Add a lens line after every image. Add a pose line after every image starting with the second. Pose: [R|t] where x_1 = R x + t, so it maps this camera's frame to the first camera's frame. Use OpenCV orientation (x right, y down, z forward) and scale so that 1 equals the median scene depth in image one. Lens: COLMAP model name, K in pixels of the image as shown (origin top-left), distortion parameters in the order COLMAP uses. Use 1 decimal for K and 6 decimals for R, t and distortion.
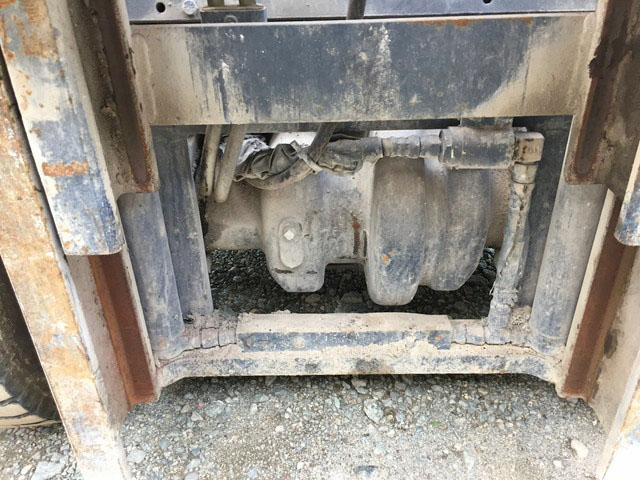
lens RADIAL K [[546.1, 0, 320.0], [0, 546.1, 240.0], [0, 0, 1]] dist [0.046295, -0.004709]
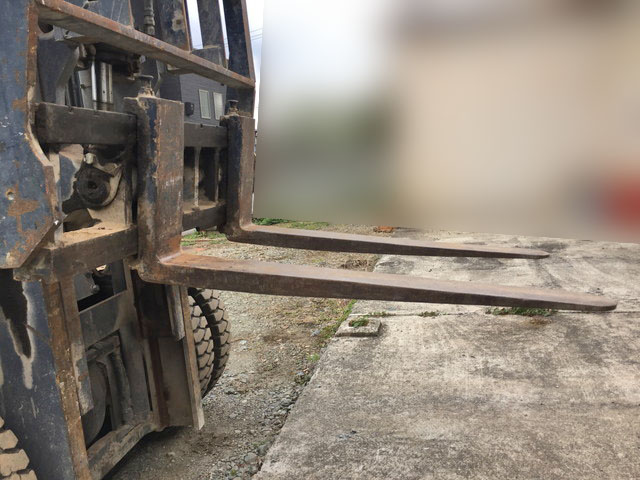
lens RADIAL K [[546.1, 0, 320.0], [0, 546.1, 240.0], [0, 0, 1]] dist [0.046295, -0.004709]
pose [[0.176620, -0.131283, 0.975485, -2.297346], [0.577835, 0.816137, 0.005215, -0.011672], [-0.796814, 0.562748, 0.220006, -0.747802]]
